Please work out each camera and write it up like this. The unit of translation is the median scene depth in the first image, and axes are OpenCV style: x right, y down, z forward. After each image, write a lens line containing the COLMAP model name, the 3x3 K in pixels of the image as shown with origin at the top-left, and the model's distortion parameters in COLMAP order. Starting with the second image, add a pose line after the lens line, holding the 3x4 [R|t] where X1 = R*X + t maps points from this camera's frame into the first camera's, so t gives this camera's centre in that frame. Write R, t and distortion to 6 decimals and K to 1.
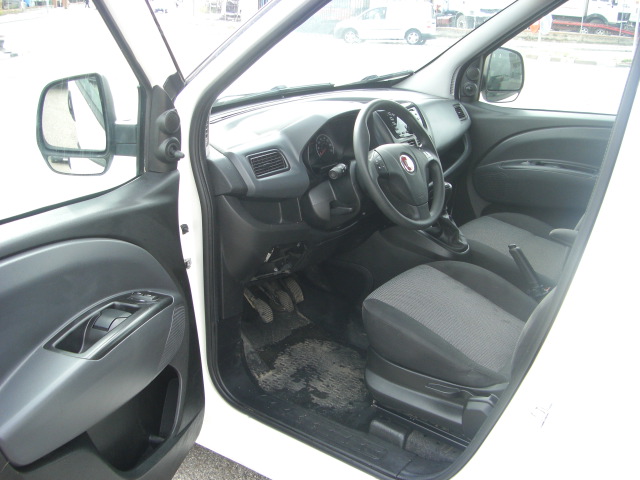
lens RADIAL K [[711.3, 0, 321.2], [0, 711.3, 239.0], [0, 0, 1]] dist [-0.139681, 0.000000]
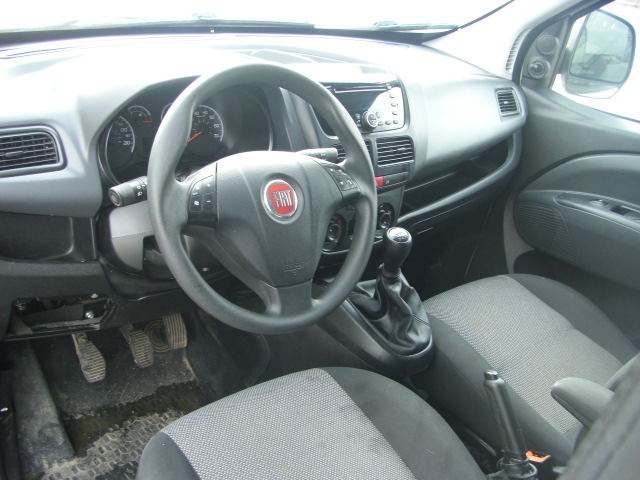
lens RADIAL K [[711.3, 0, 317.0], [0, 711.3, 239.5], [0, 0, 1]] dist [-0.139681, 0.000000]
pose [[0.963385, 0.211223, -0.165148, 0.161717], [-0.195213, 0.974798, 0.107988, -0.095073], [0.183795, -0.071795, 0.980339, 0.352489]]
